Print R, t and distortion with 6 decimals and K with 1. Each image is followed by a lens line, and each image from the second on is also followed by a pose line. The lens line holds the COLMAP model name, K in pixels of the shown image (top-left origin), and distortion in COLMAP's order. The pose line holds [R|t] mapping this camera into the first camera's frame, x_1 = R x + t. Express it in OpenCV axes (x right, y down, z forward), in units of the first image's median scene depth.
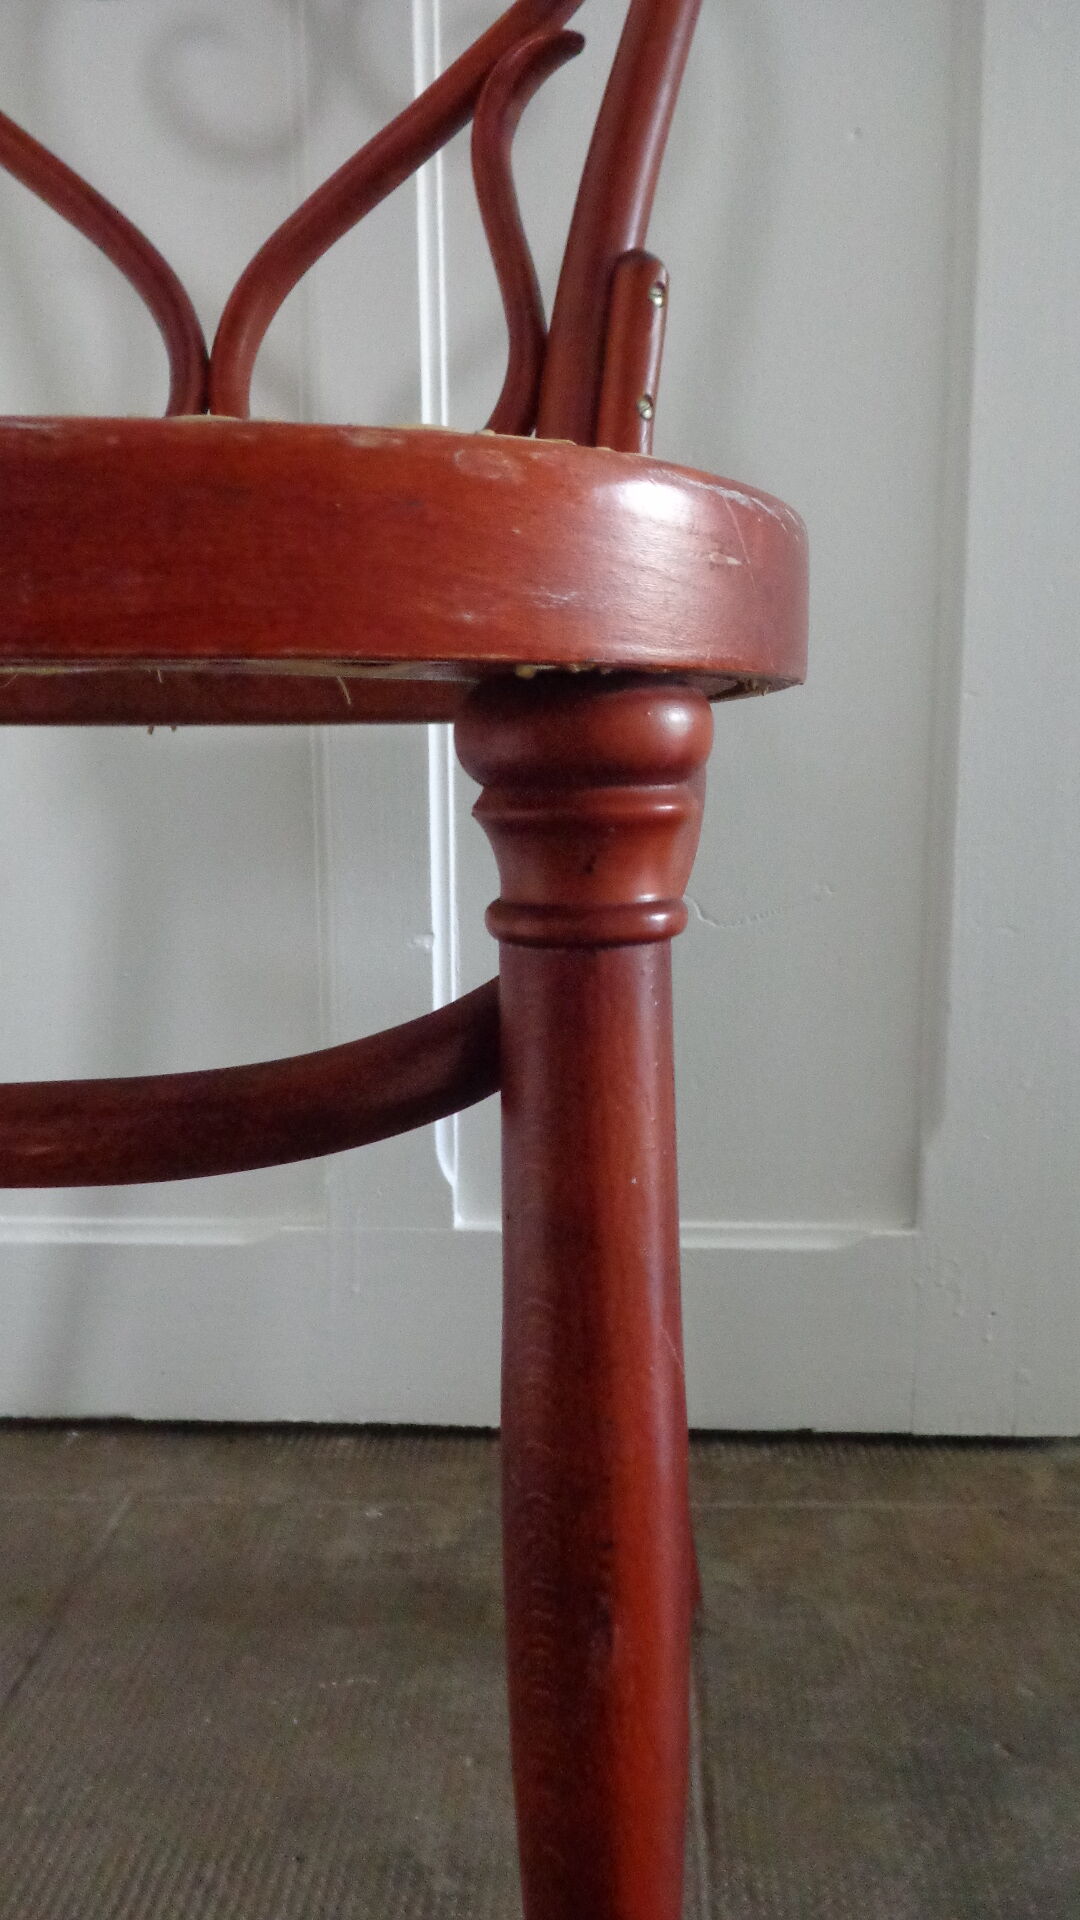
lens RADIAL K [[1415.5, 0, 542.2], [0, 1415.5, 952.4], [0, 0, 1]] dist [-0.012495, -0.009492]
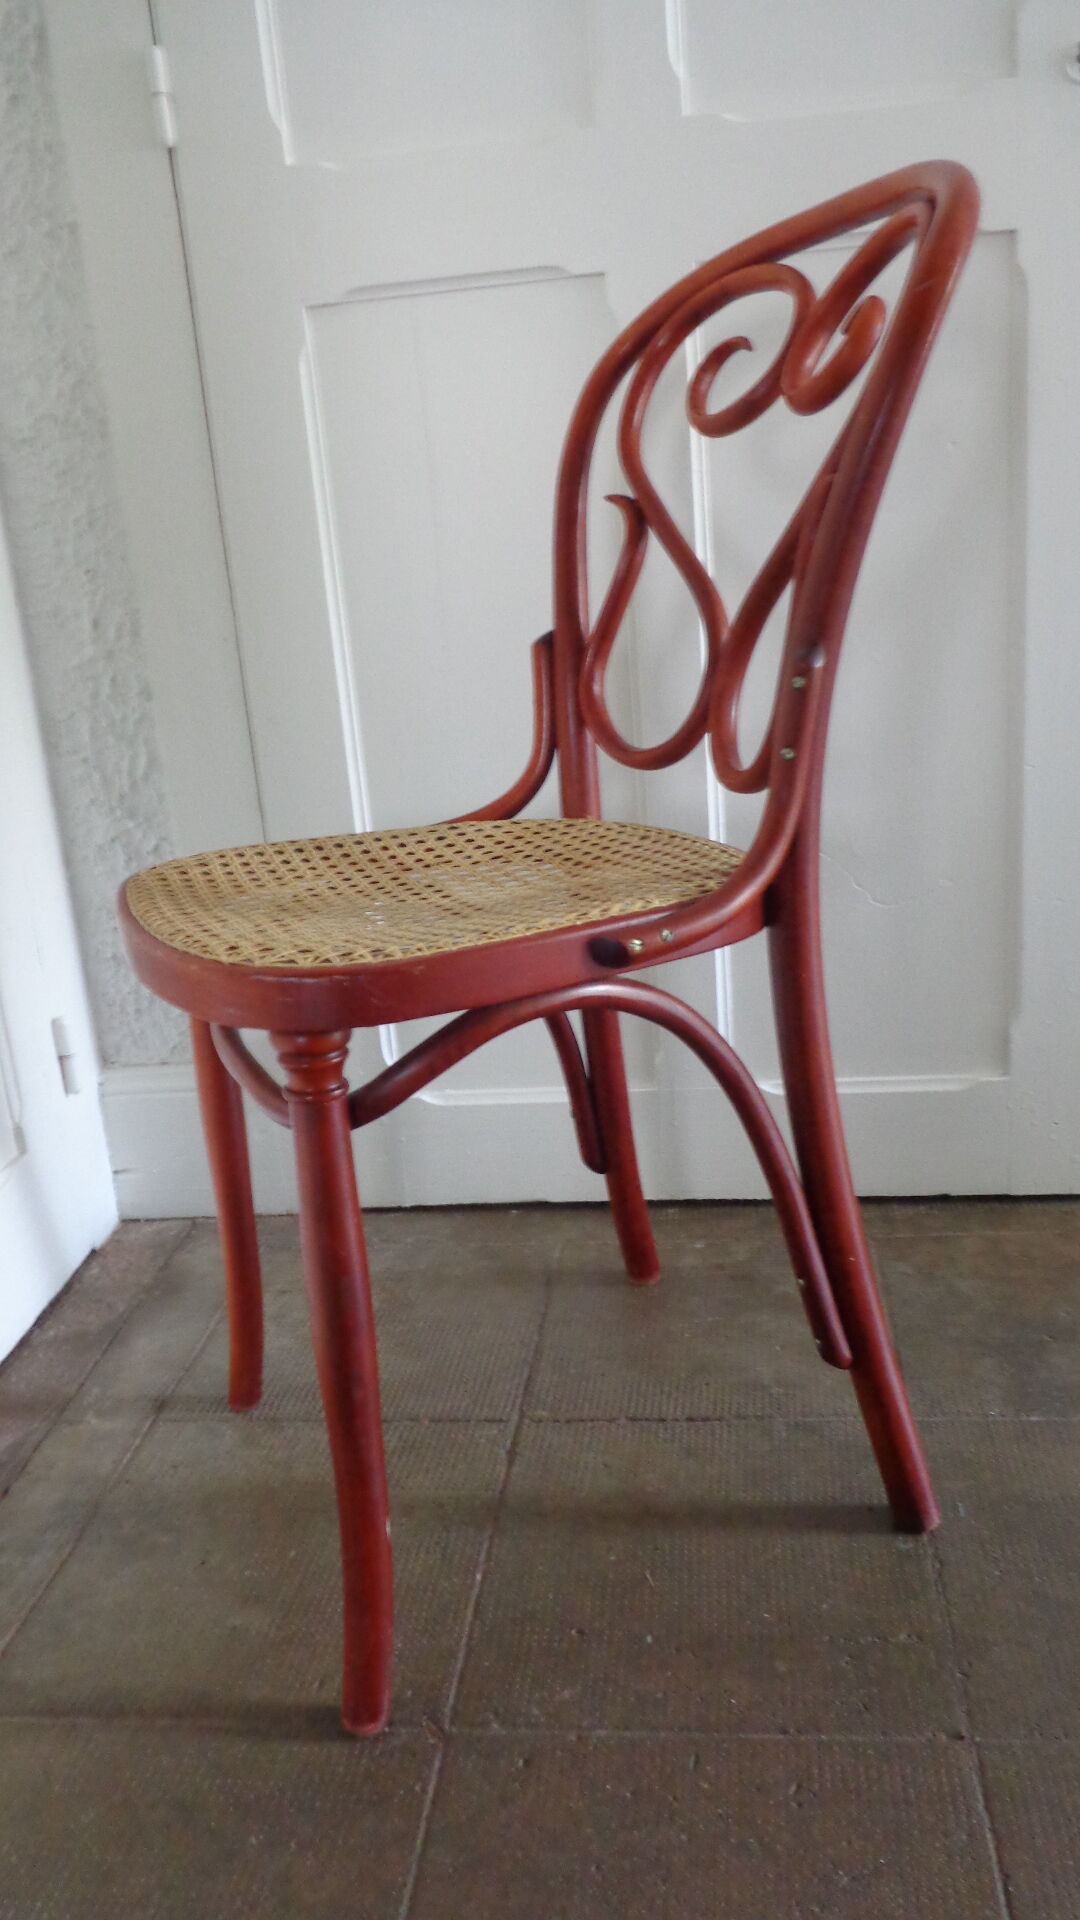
lens RADIAL K [[1415.5, 0, 542.5], [0, 1415.5, 961.0], [0, 0, 1]] dist [-0.012495, -0.009492]
pose [[0.993959, -0.049431, -0.097995, -0.122578], [0.060698, 0.991445, 0.115550, -0.178929], [0.091445, -0.120800, 0.988456, -0.742716]]
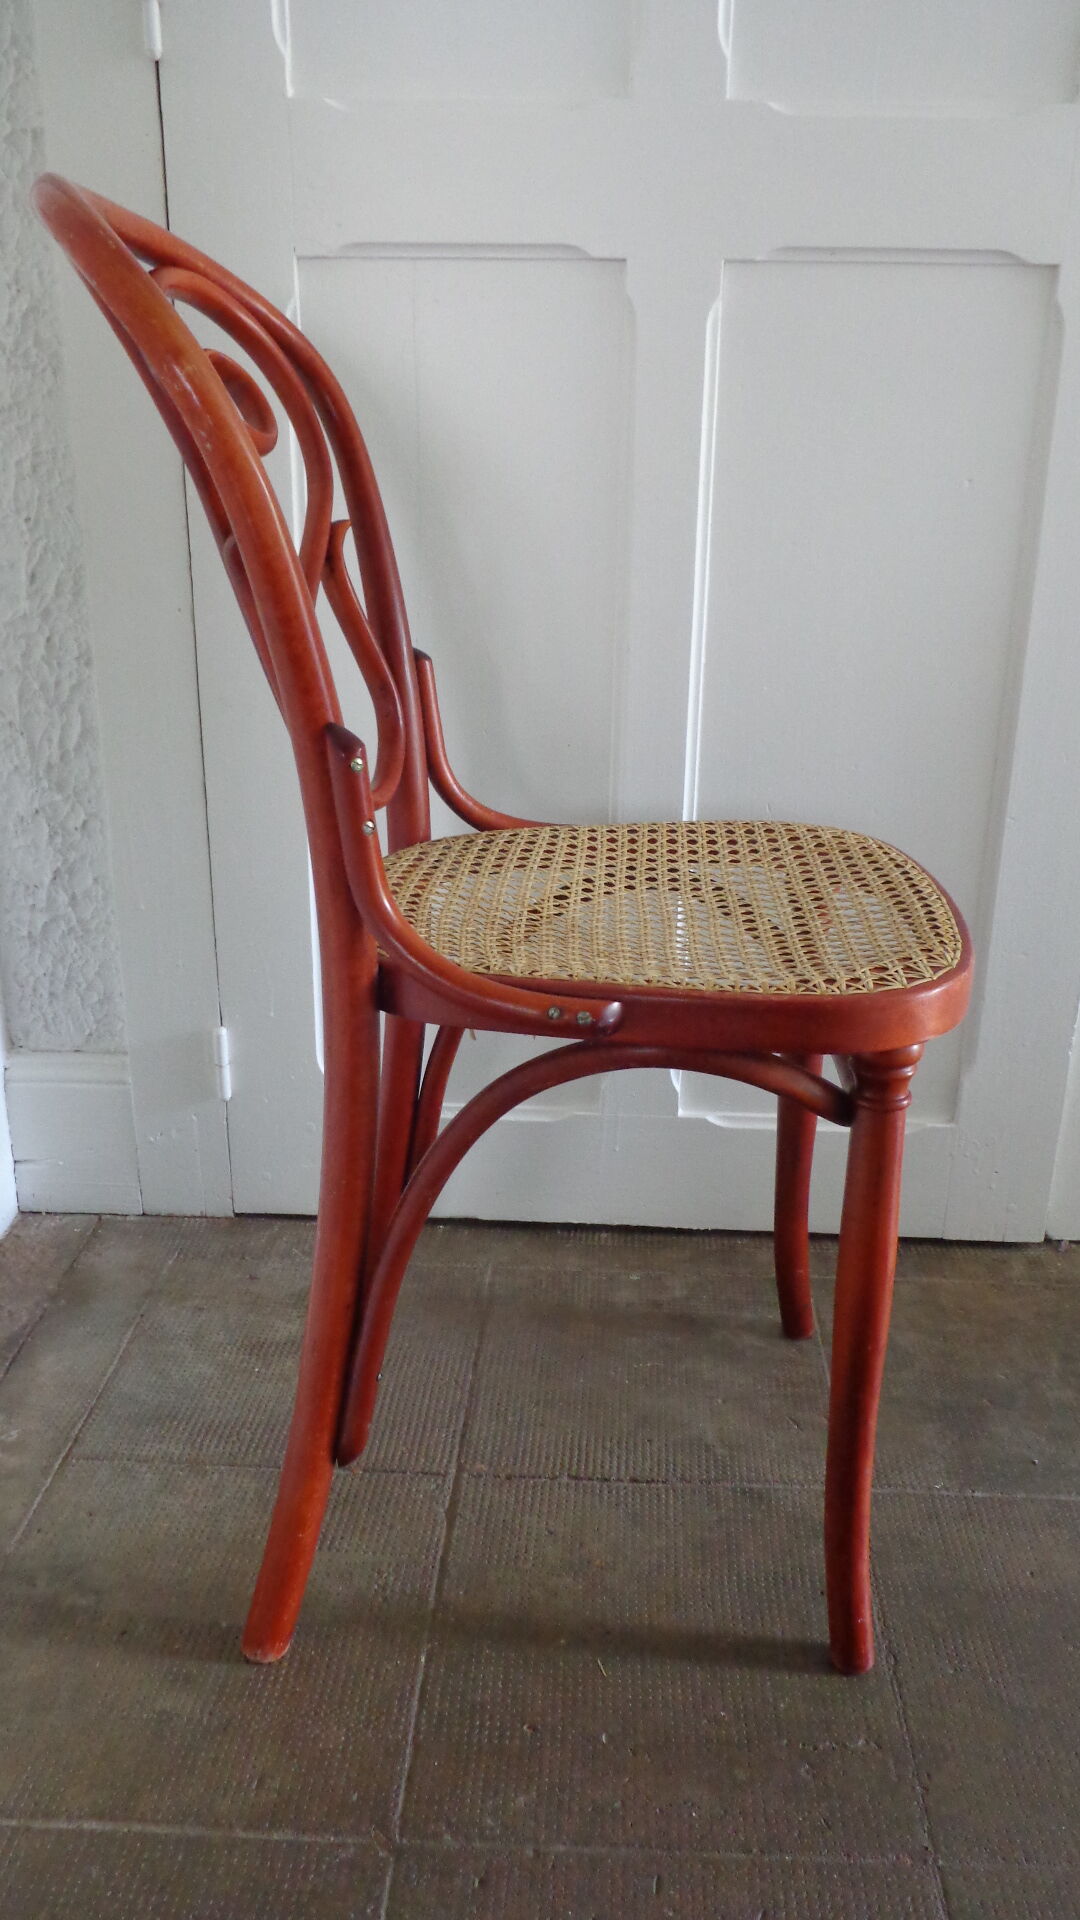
lens RADIAL K [[1415.5, 0, 544.0], [0, 1415.5, 958.8], [0, 0, 1]] dist [-0.012495, -0.009492]
pose [[0.999746, 0.022449, -0.002024, -0.234792], [-0.021767, 0.984867, 0.171940, -0.288588], [0.005853, -0.171852, 0.985105, -0.654744]]
